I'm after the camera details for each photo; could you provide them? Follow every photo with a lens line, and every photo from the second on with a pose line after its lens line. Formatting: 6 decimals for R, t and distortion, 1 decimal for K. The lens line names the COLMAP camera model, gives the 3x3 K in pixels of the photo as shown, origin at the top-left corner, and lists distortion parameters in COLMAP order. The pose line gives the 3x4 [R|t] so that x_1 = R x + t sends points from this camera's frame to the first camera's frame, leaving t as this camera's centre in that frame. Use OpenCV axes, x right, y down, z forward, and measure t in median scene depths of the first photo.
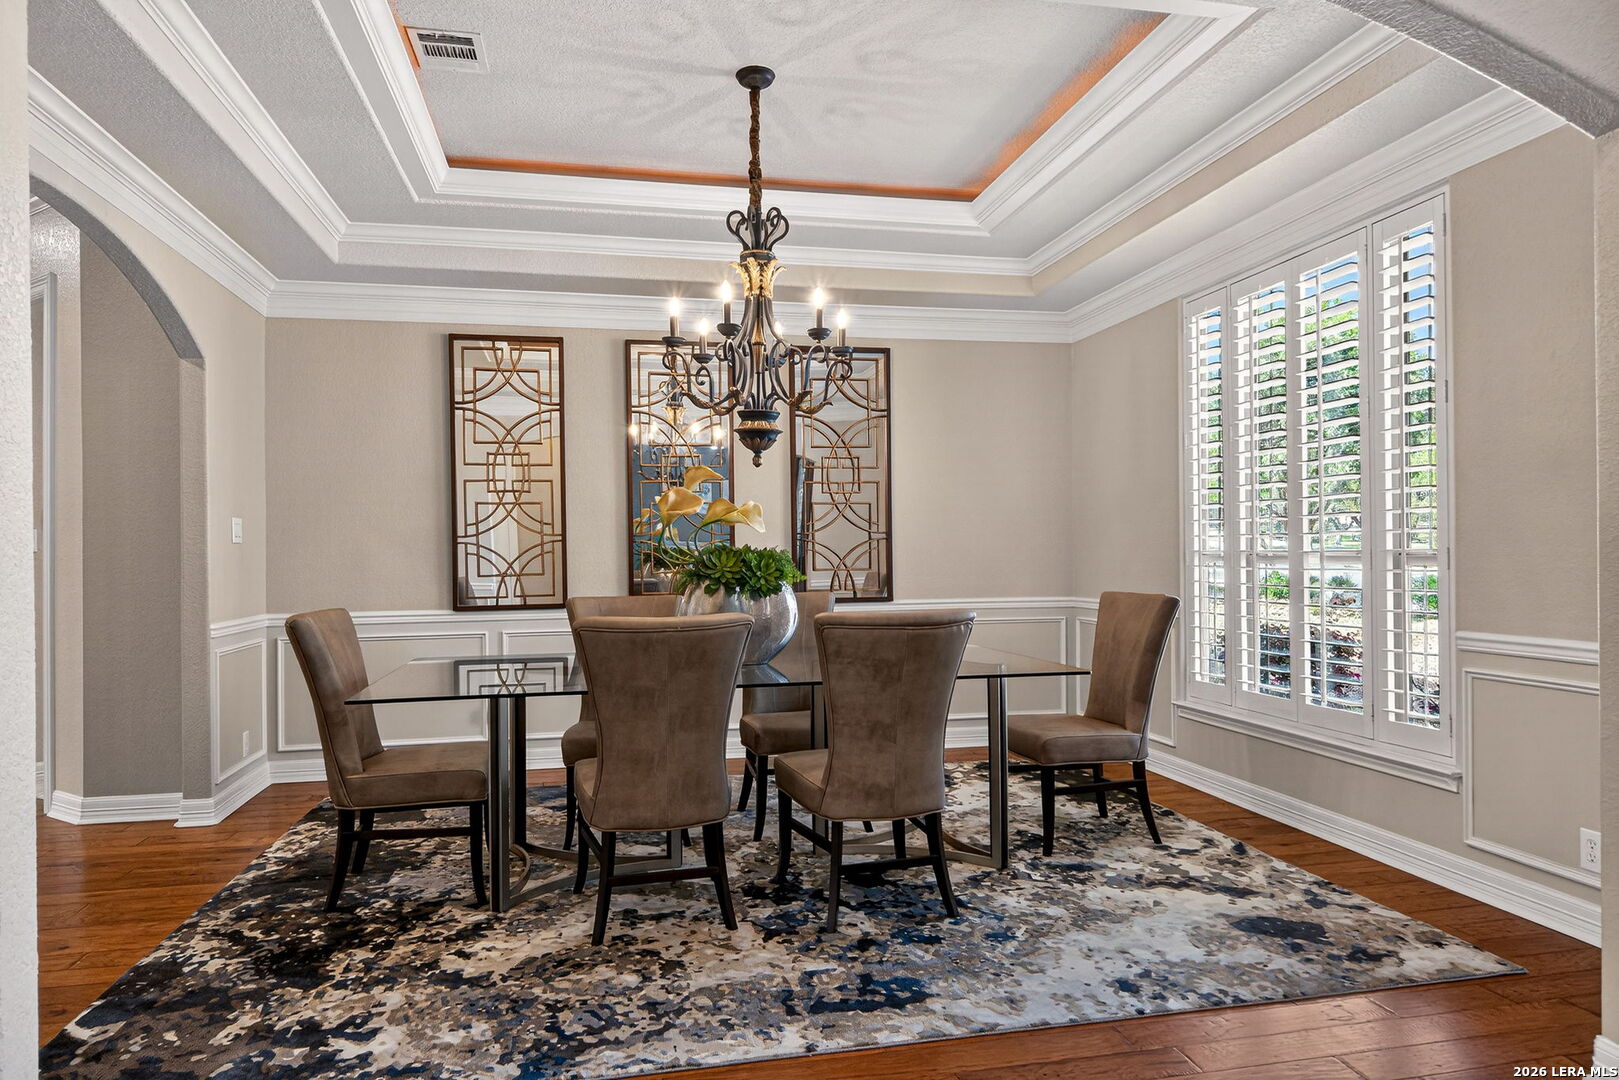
lens RADIAL K [[1017.1, 0, 810.6], [0, 1017.1, 550.1], [0, 0, 1]] dist [0.002047, -0.000596]
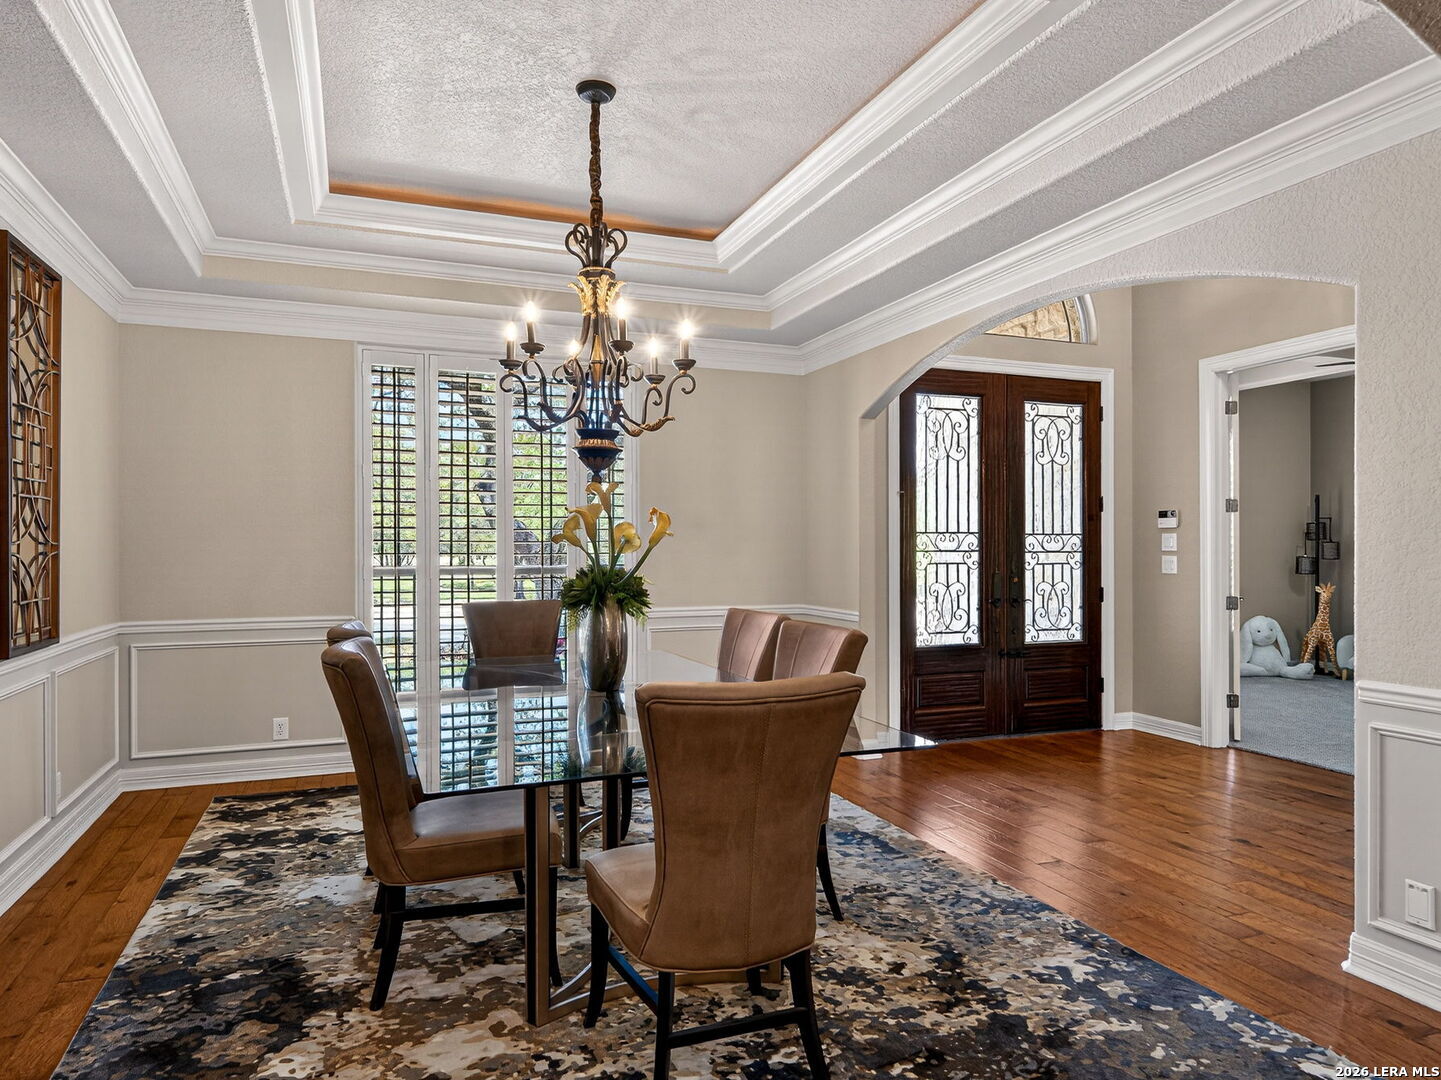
lens RADIAL K [[929.9, 0, 720.8], [0, 929.9, 539.6], [0, 0, 1]] dist [-0.000696, 0.000392]
pose [[-0.155427, 0.013274, 0.987758, -1.309096], [0.000199, 0.999910, -0.013406, -0.024183], [-0.987847, -0.001887, -0.155416, 1.387629]]
